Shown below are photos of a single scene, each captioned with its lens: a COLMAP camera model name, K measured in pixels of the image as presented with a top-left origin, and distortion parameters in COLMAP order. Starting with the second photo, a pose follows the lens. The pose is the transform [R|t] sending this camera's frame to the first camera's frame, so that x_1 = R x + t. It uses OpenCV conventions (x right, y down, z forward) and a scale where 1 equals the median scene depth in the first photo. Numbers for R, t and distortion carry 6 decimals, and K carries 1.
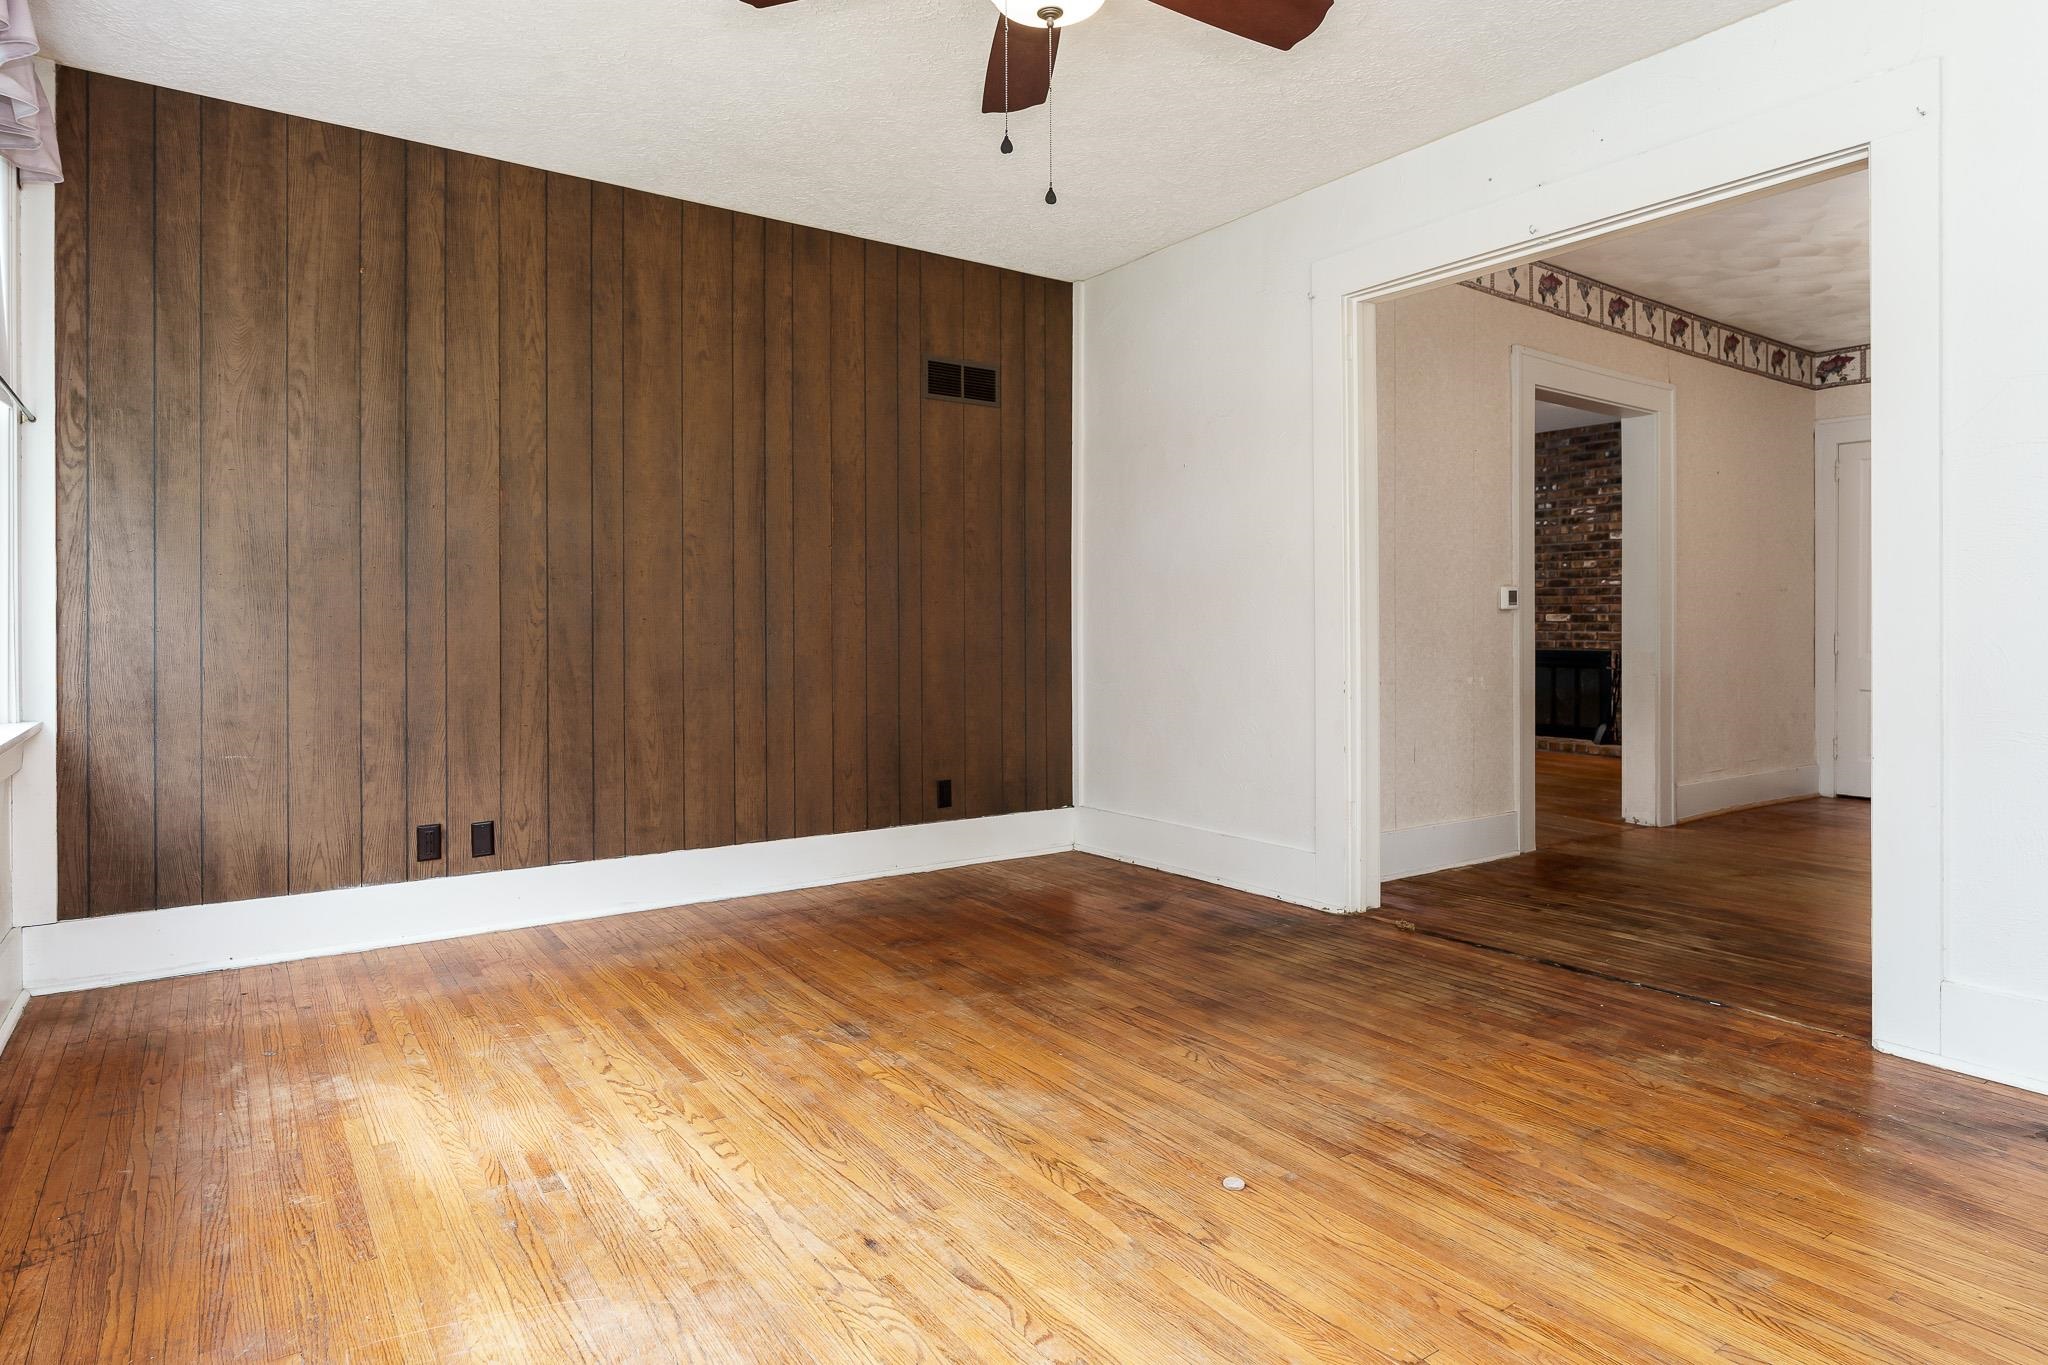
lens RADIAL K [[1146.9, 0, 1023.7], [0, 1146.9, 624.8], [0, 0, 1]] dist [-0.002990, -0.000267]
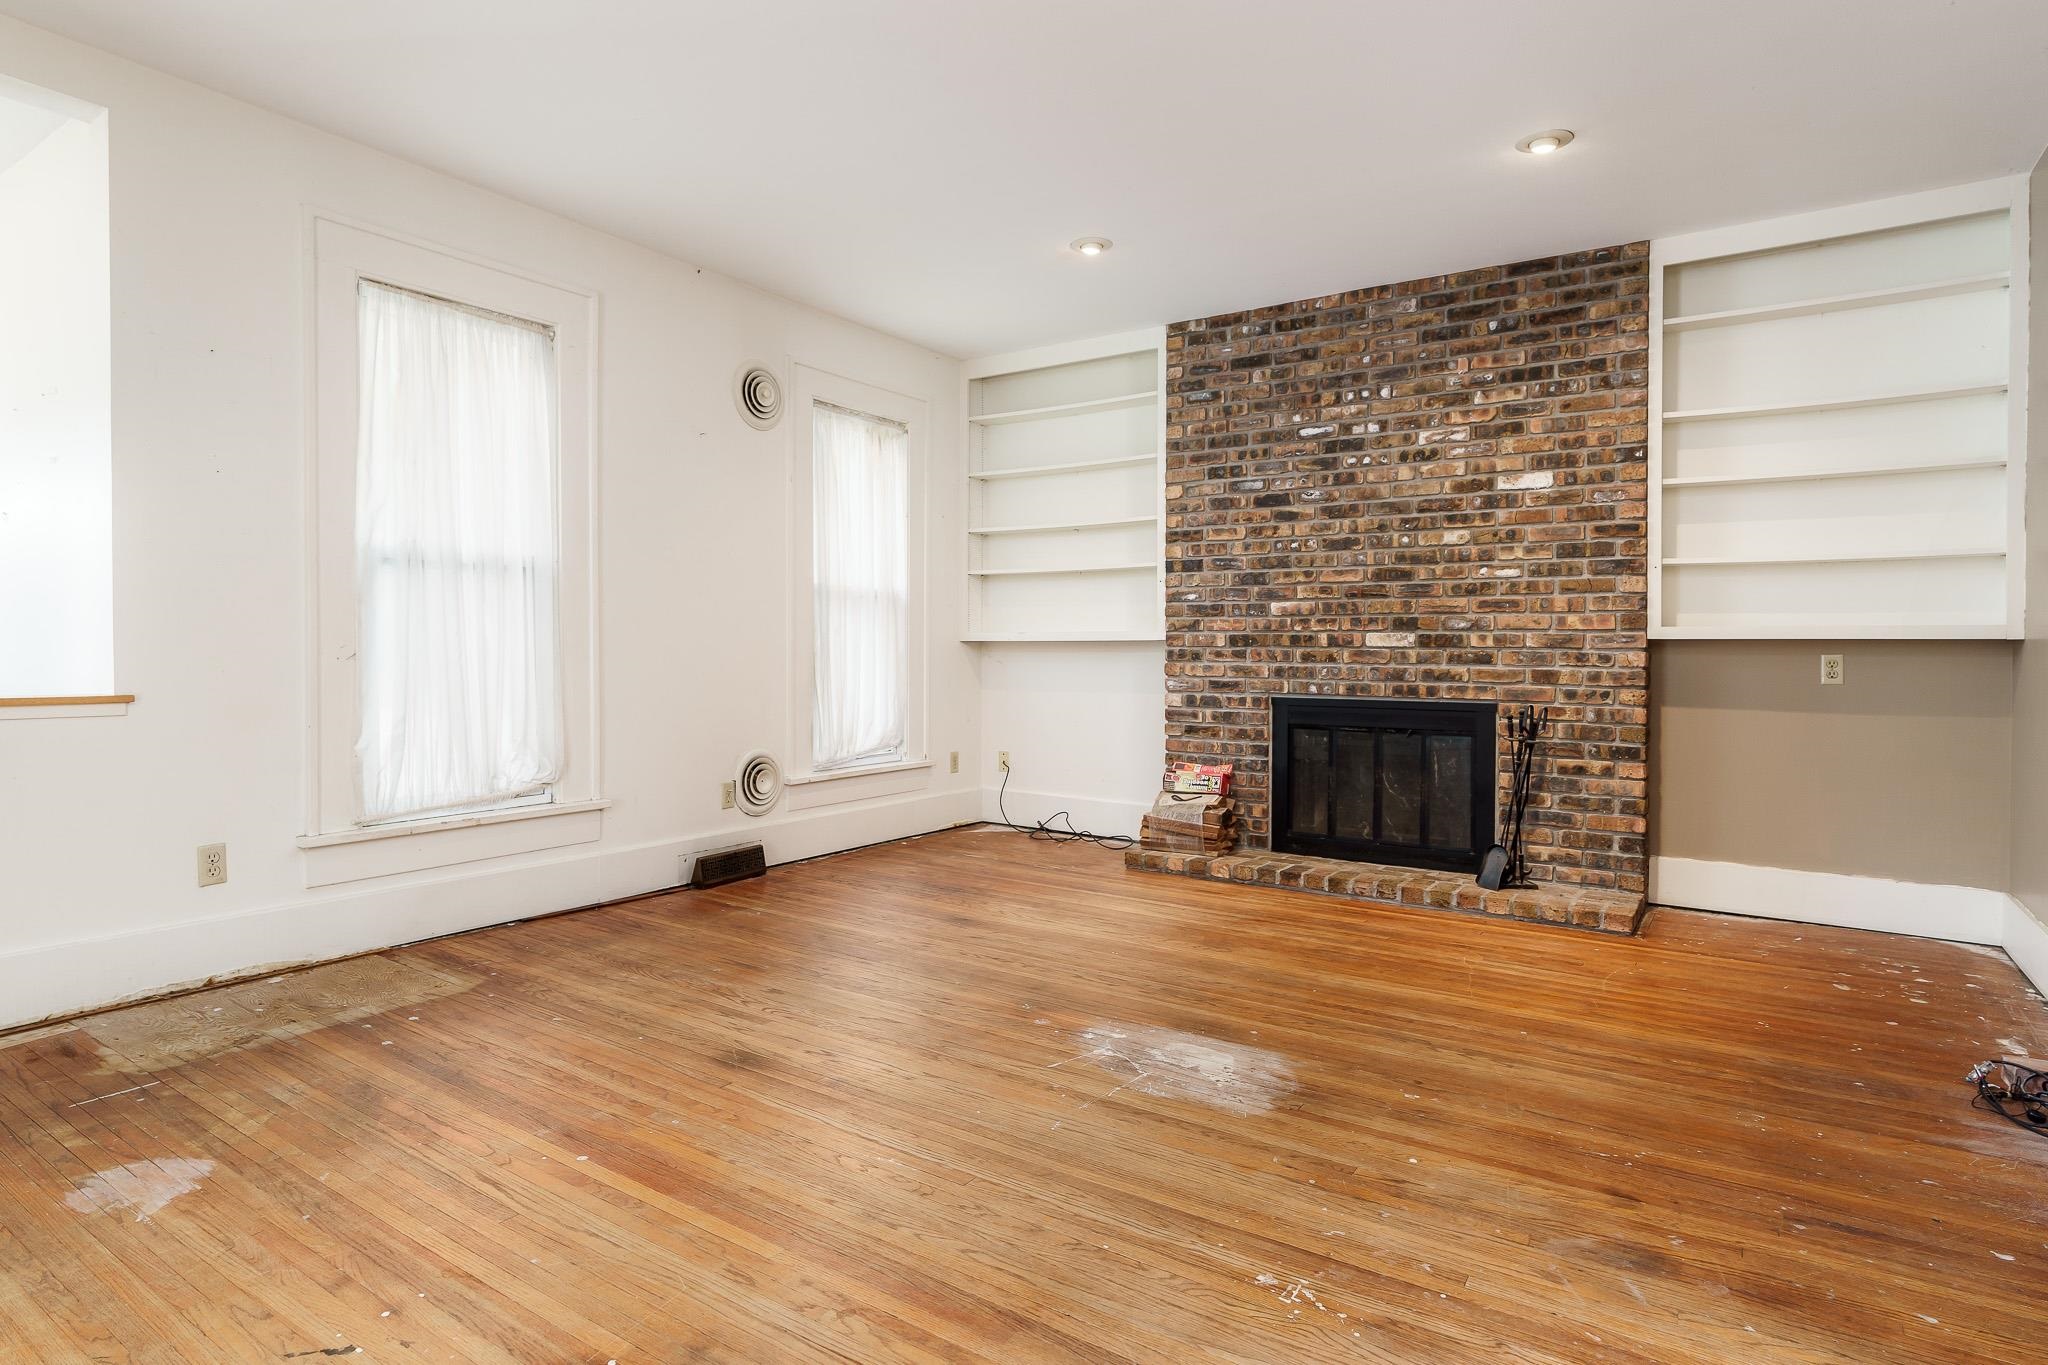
lens RADIAL K [[1121.9, 0, 996.8], [0, 1121.9, 655.3], [0, 0, 1]] dist [-0.004626, 0.000164]
pose [[0.943229, 0.005312, 0.332101, 0.125213], [-0.007700, 0.999953, 0.005874, -0.000481], [-0.332054, -0.008098, 0.943226, 0.579733]]
